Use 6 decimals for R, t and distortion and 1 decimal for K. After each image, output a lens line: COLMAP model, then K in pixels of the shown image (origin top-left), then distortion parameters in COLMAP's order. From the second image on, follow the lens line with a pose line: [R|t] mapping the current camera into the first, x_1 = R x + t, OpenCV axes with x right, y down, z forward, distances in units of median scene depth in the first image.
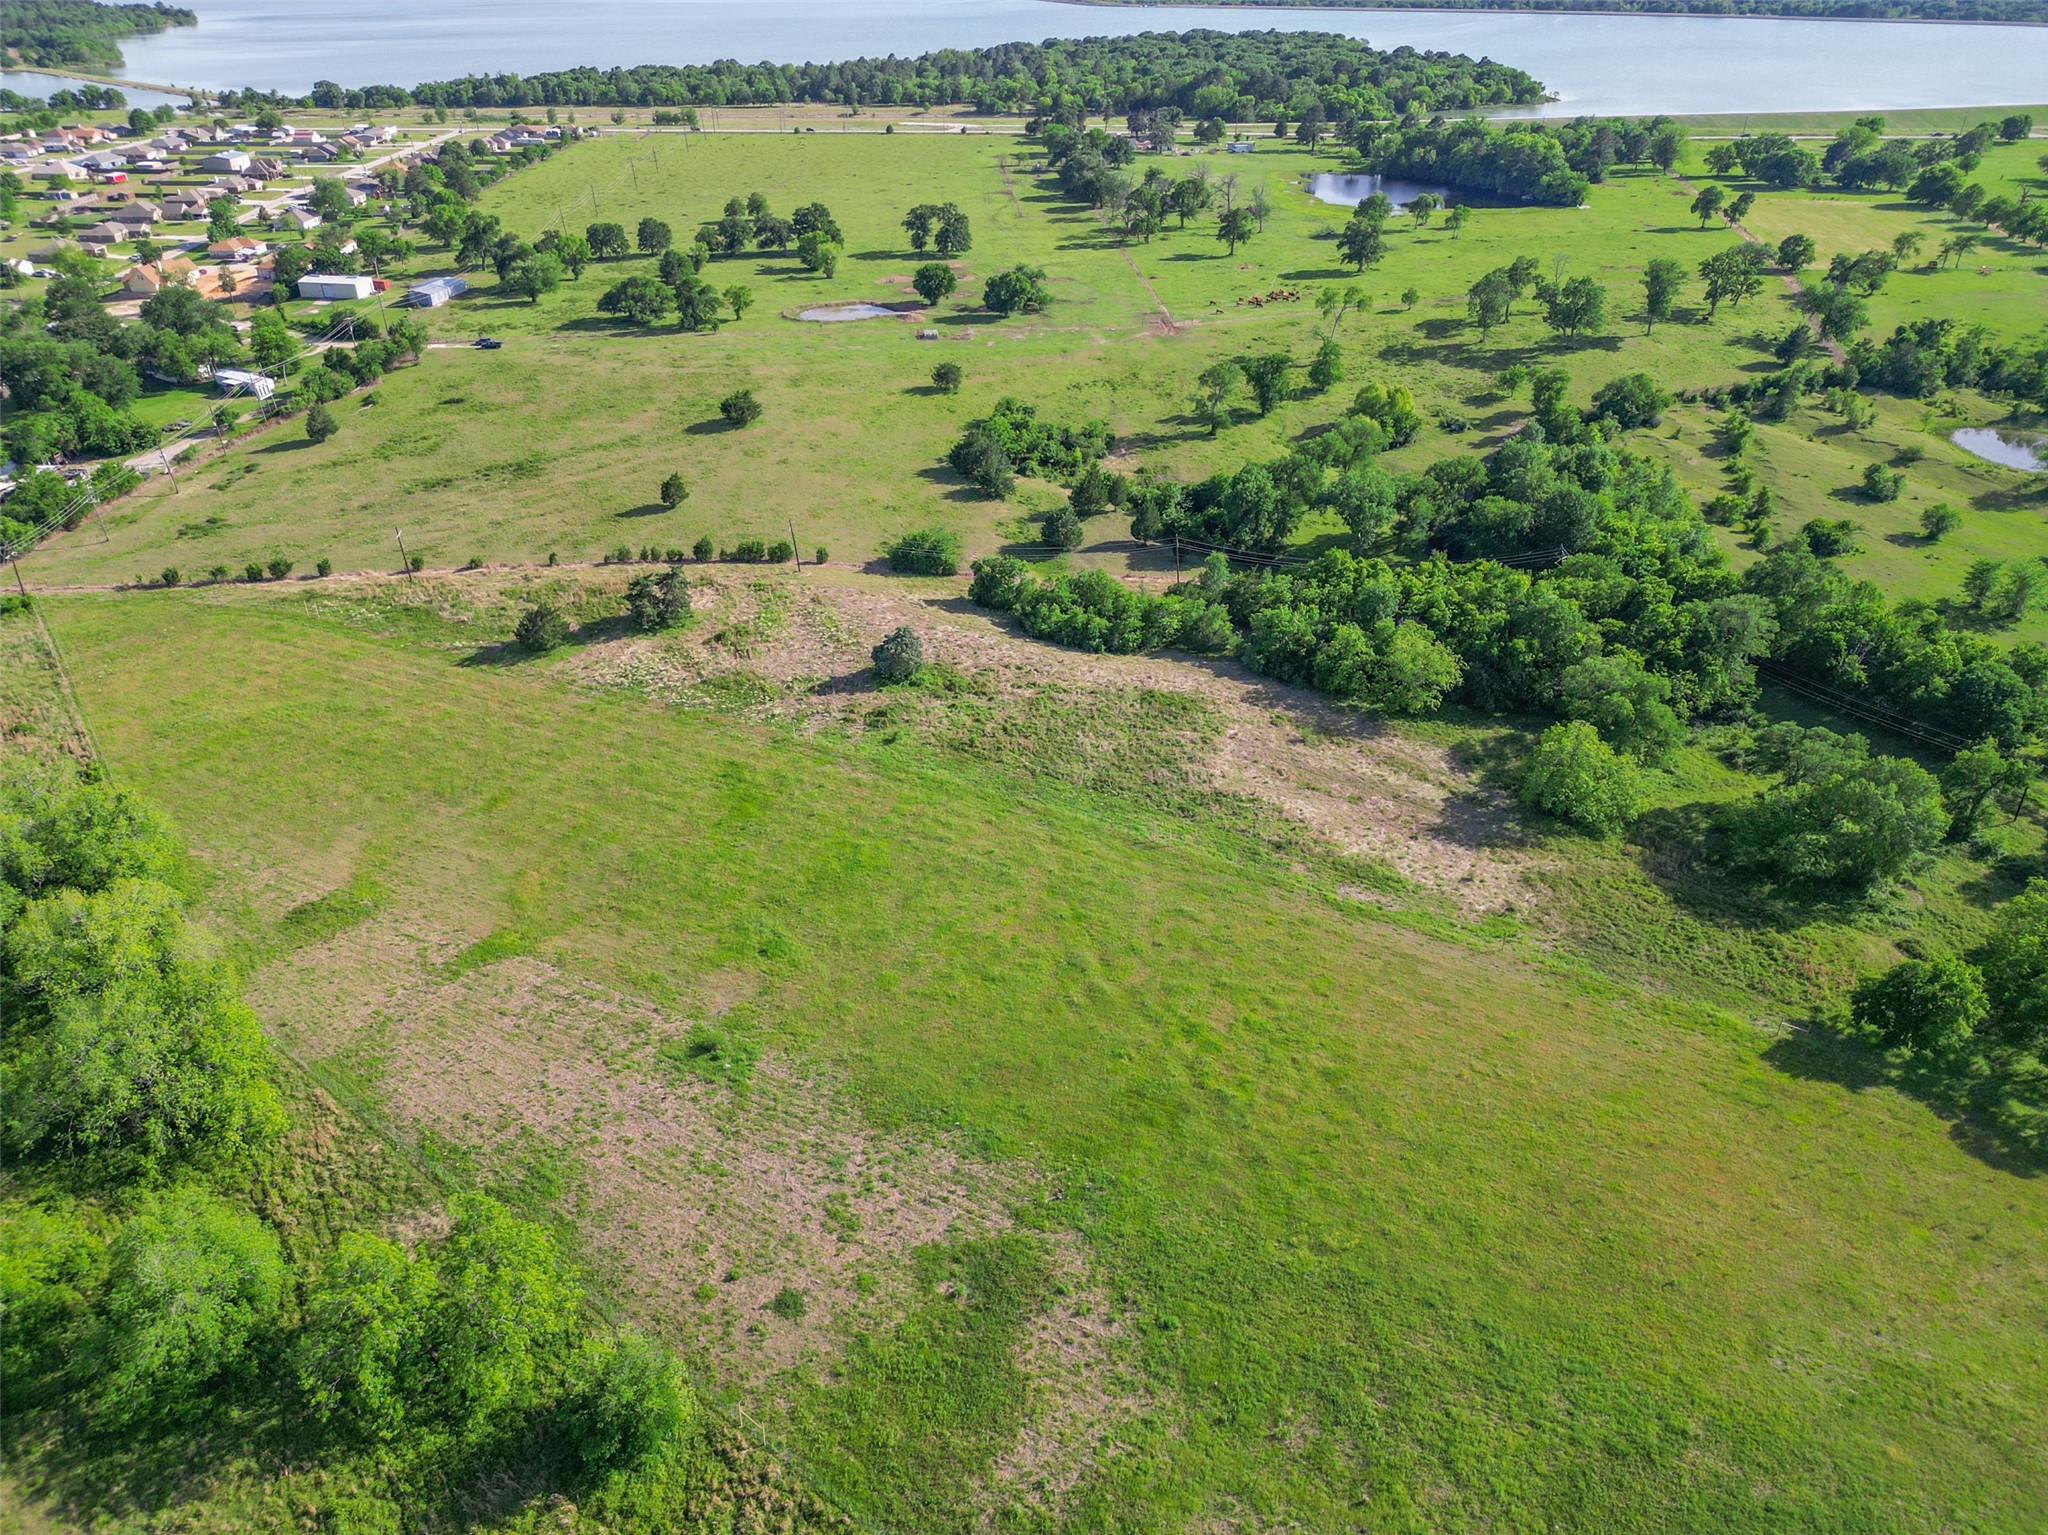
lens RADIAL K [[1394.9, 0, 1016.1], [0, 1394.9, 761.8], [0, 0, 1]] dist [0.059530, -0.049199]
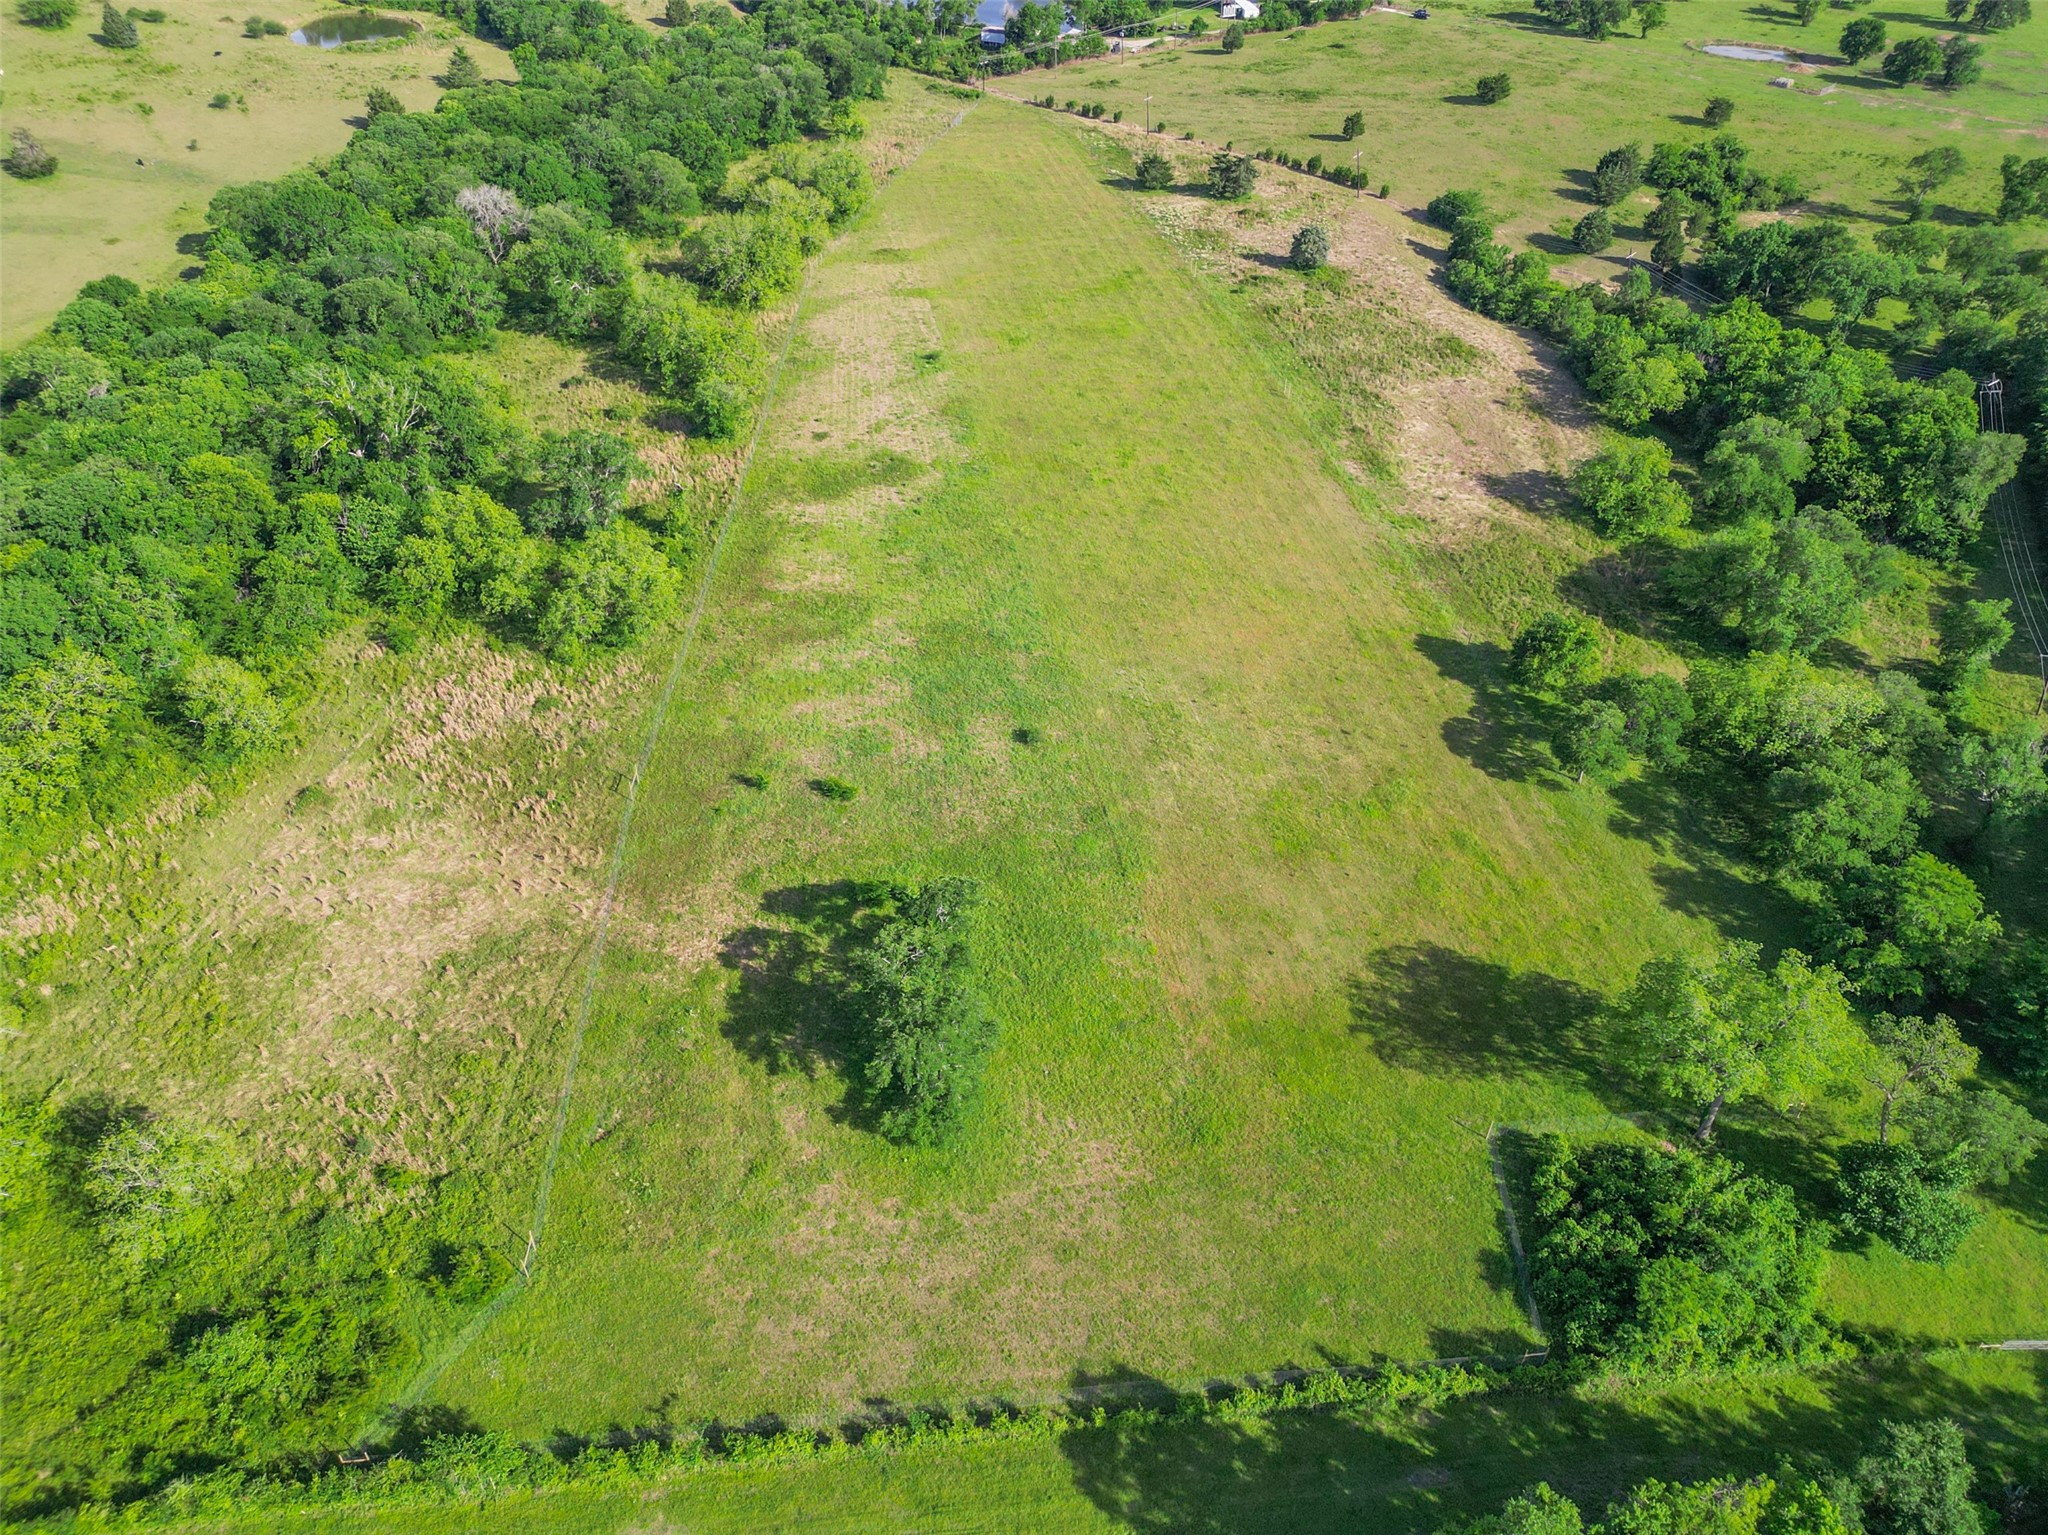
lens RADIAL K [[1394.9, 0, 1053.8], [0, 1394.9, 753.1], [0, 0, 1]] dist [0.059530, -0.049199]
pose [[0.633459, 0.491517, -0.597612, 0.518673], [-0.407332, 0.868479, 0.282532, 0.037803], [0.657883, 0.064455, 0.750357, -0.063934]]
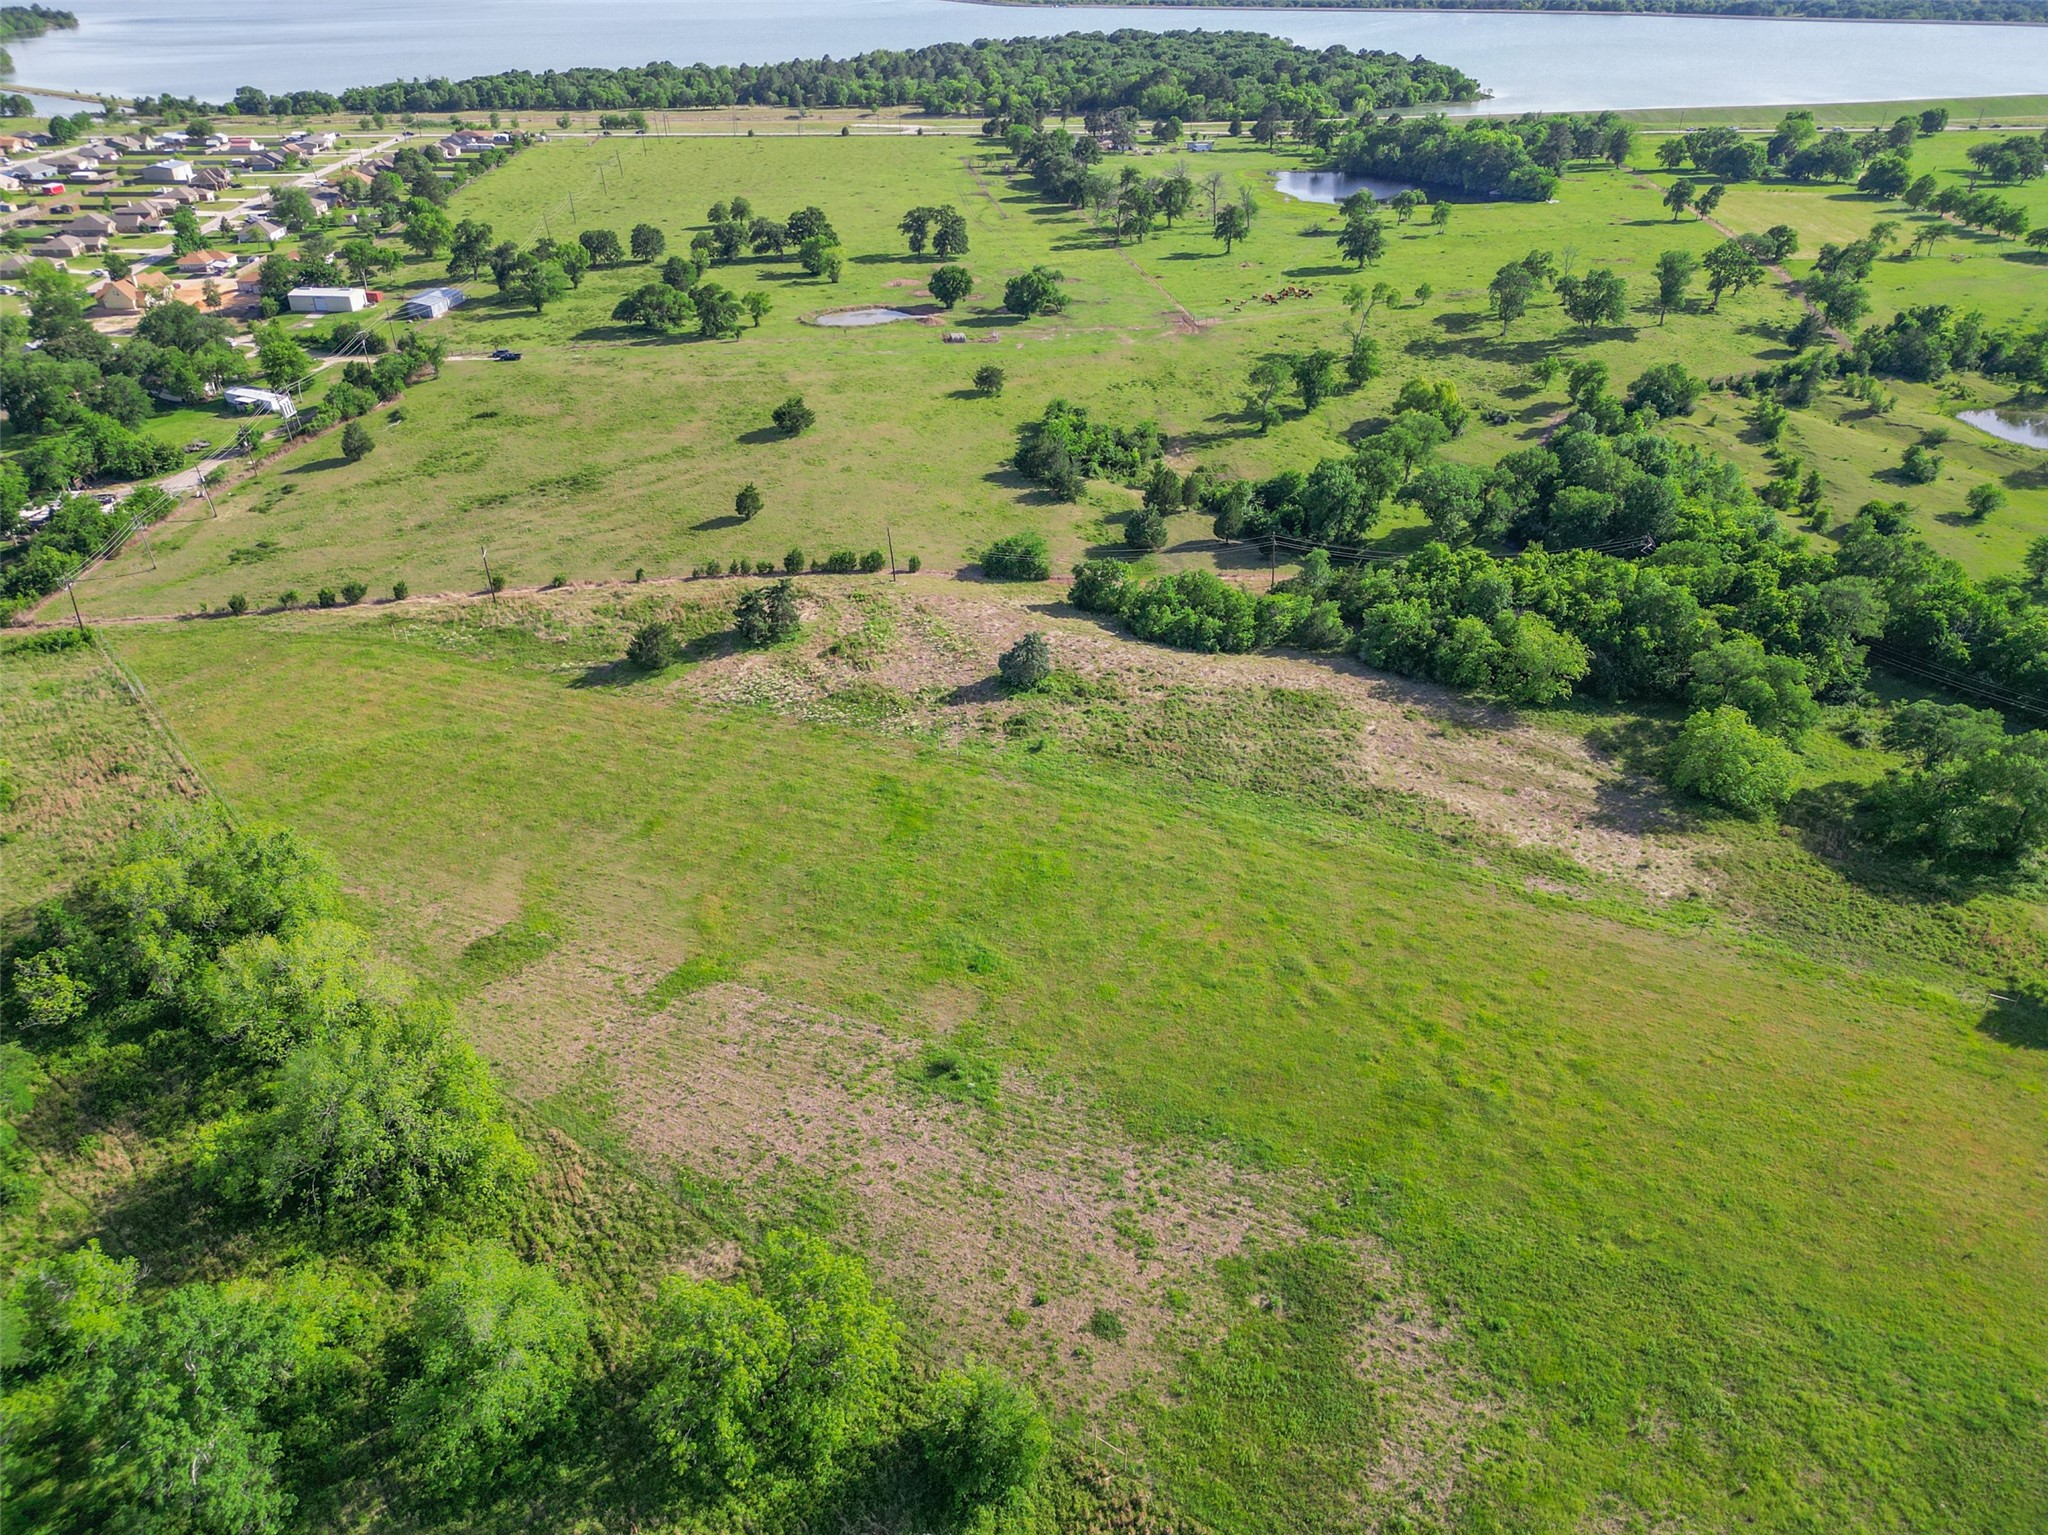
lens RADIAL K [[1394.9, 0, 1018.7], [0, 1394.9, 756.2], [0, 0, 1]] dist [0.059530, -0.049199]
pose [[0.997656, -0.035384, 0.058565, -0.101872], [0.035565, 0.999365, -0.002049, -0.005147], [-0.058455, 0.004127, 0.998282, 0.006708]]
